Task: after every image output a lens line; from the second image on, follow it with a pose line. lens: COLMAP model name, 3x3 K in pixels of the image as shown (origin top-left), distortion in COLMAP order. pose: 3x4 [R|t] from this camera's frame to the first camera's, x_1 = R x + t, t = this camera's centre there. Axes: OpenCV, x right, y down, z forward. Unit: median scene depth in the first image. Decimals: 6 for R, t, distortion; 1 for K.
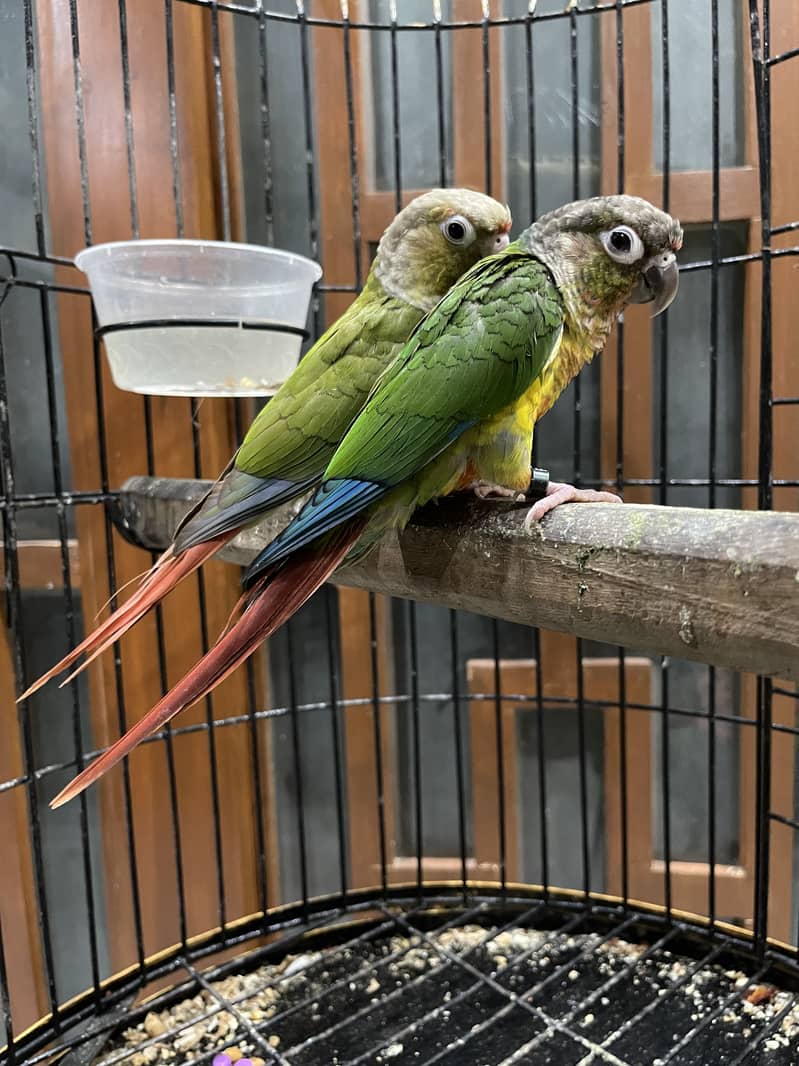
lens RADIAL K [[834.5, 0, 405.9], [0, 834.5, 543.5], [0, 0, 1]] dist [0.032744, -0.061629]
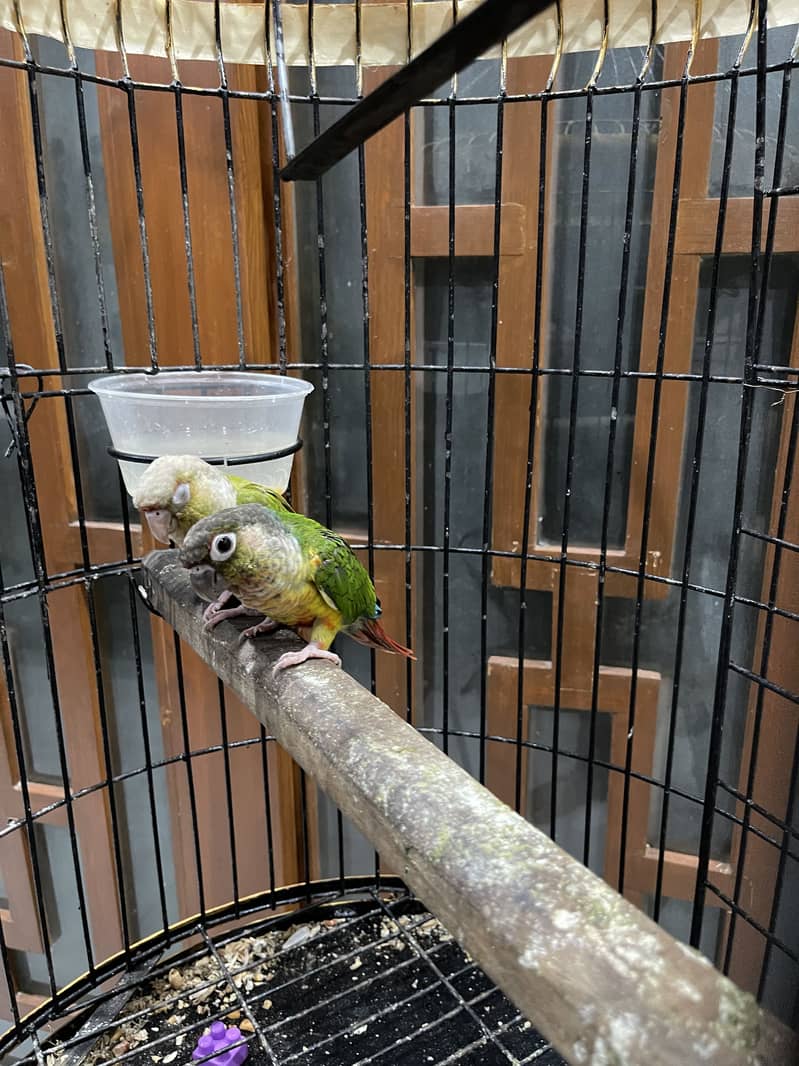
lens RADIAL K [[828.3, 0, 412.3], [0, 828.3, 543.4], [0, 0, 1]] dist [0.055001, -0.090980]
pose [[0.989357, 0.070717, -0.127168, 0.158616], [-0.047377, 0.982891, 0.177991, -0.294289], [0.137579, -0.170072, 0.975780, -0.050746]]
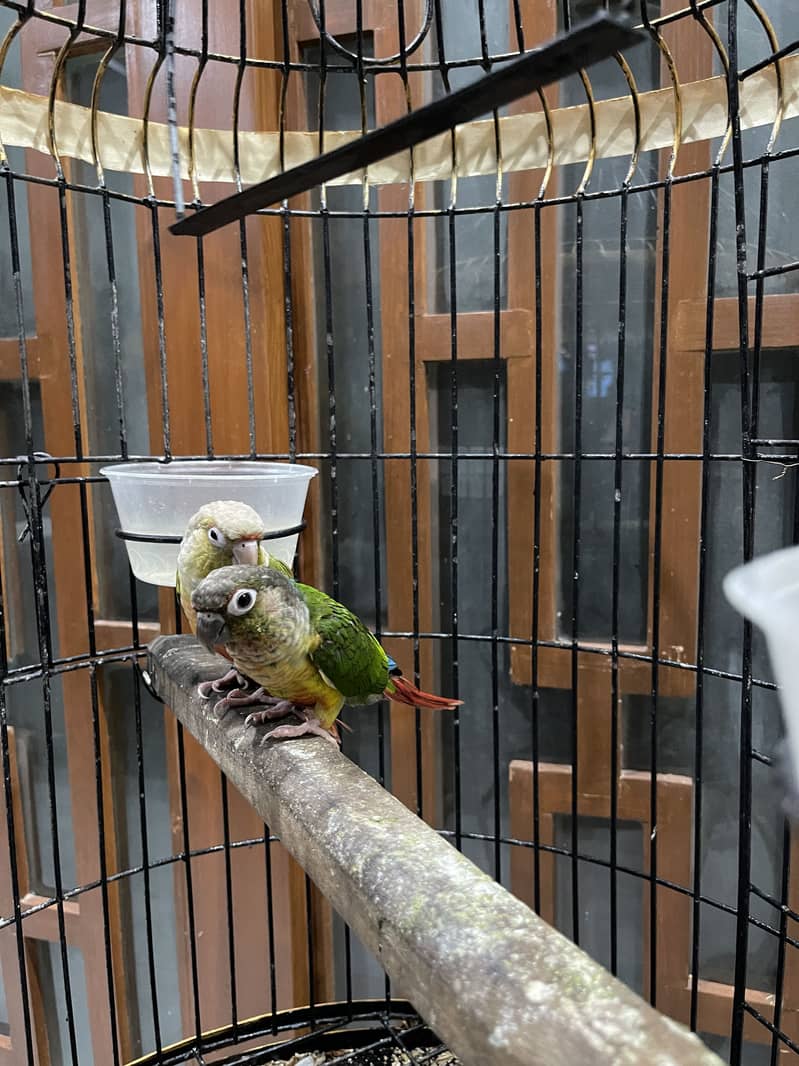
lens RADIAL K [[828.3, 0, 405.1], [0, 828.3, 527.7], [0, 0, 1]] dist [0.055001, -0.090980]
pose [[0.980983, 0.039505, -0.190032, 0.202978], [-0.036962, 0.999174, 0.016908, -0.247578], [0.190543, -0.009563, 0.981632, -0.044666]]
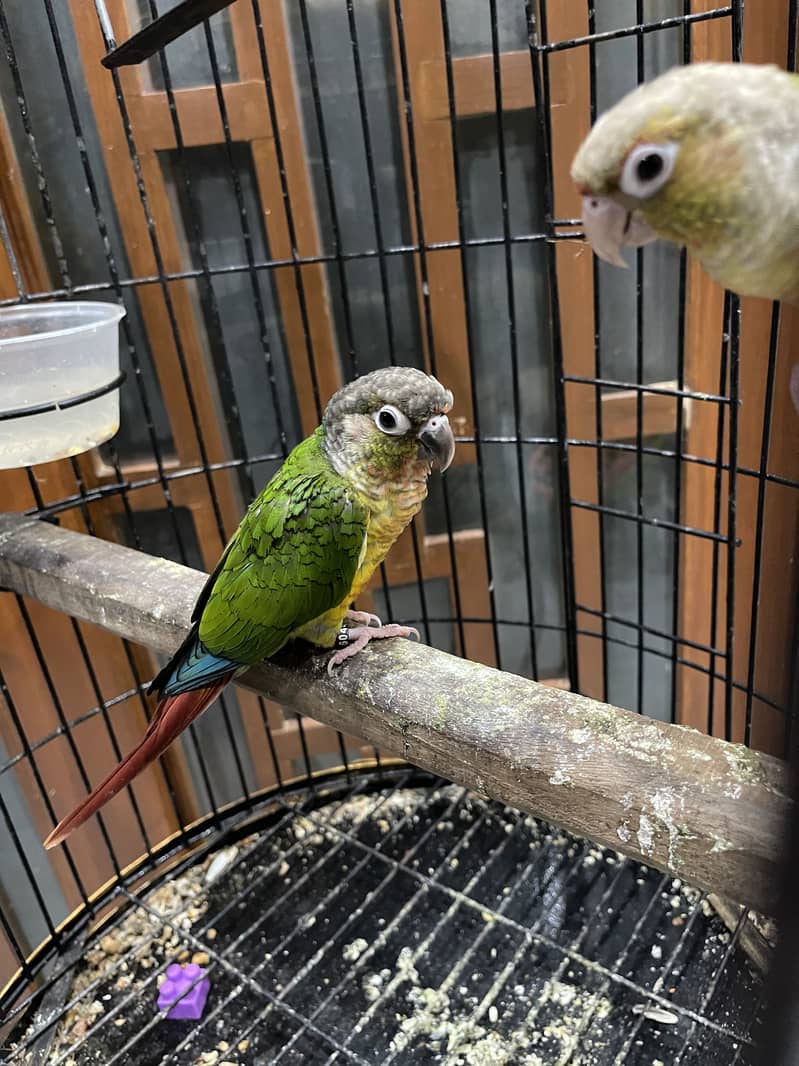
lens RADIAL K [[828.3, 0, 414.7], [0, 828.3, 545.6], [0, 0, 1]] dist [0.055001, -0.090980]
pose [[0.975406, -0.155137, 0.156575, 0.031944], [0.101703, 0.946994, 0.304727, -0.295461], [-0.195550, -0.281308, 0.939482, -0.062407]]
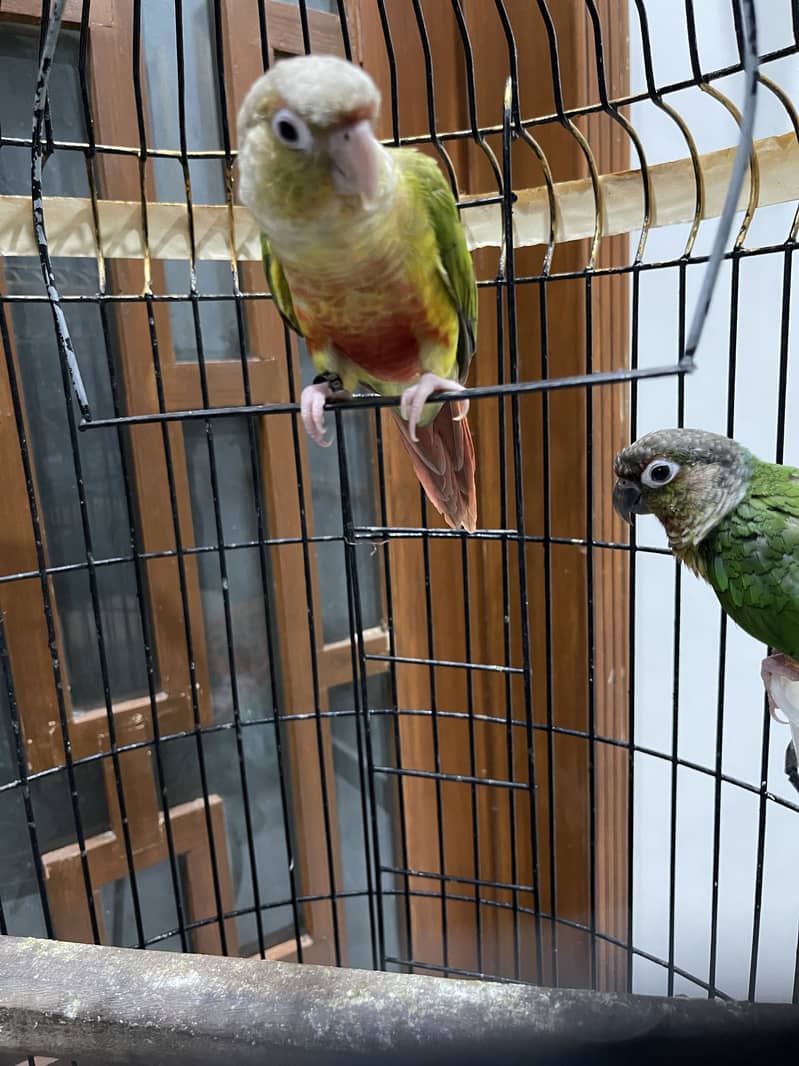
lens RADIAL K [[828.3, 0, 397.7], [0, 828.3, 538.9], [0, 0, 1]] dist [0.055001, -0.090980]
pose [[0.767072, -0.145463, 0.624853, -0.243808], [0.098841, 0.989124, 0.108926, -0.437705], [-0.633902, -0.021793, 0.773106, 0.027785]]
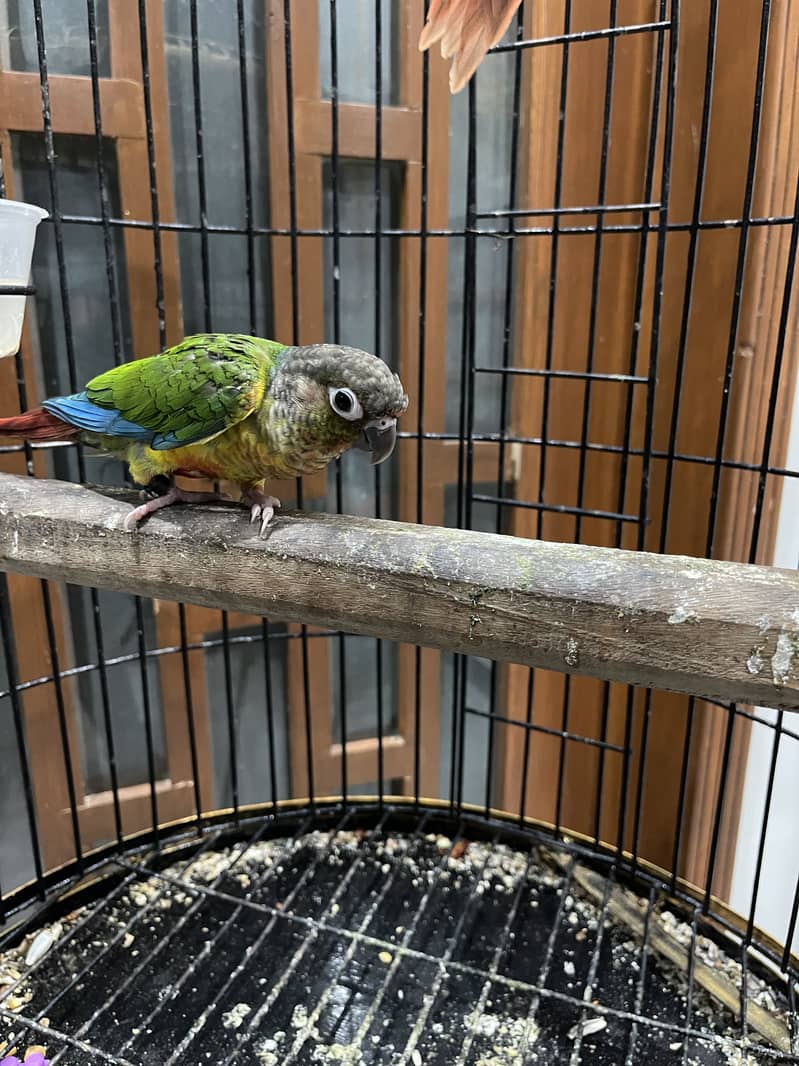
lens RADIAL K [[828.3, 0, 399.8], [0, 828.3, 540.7], [0, 0, 1]] dist [0.055001, -0.090980]
pose [[0.879198, -0.090983, 0.467688, -0.191317], [0.017025, 0.986971, 0.159997, -0.113032], [-0.476152, -0.132707, 0.869292, 0.028042]]
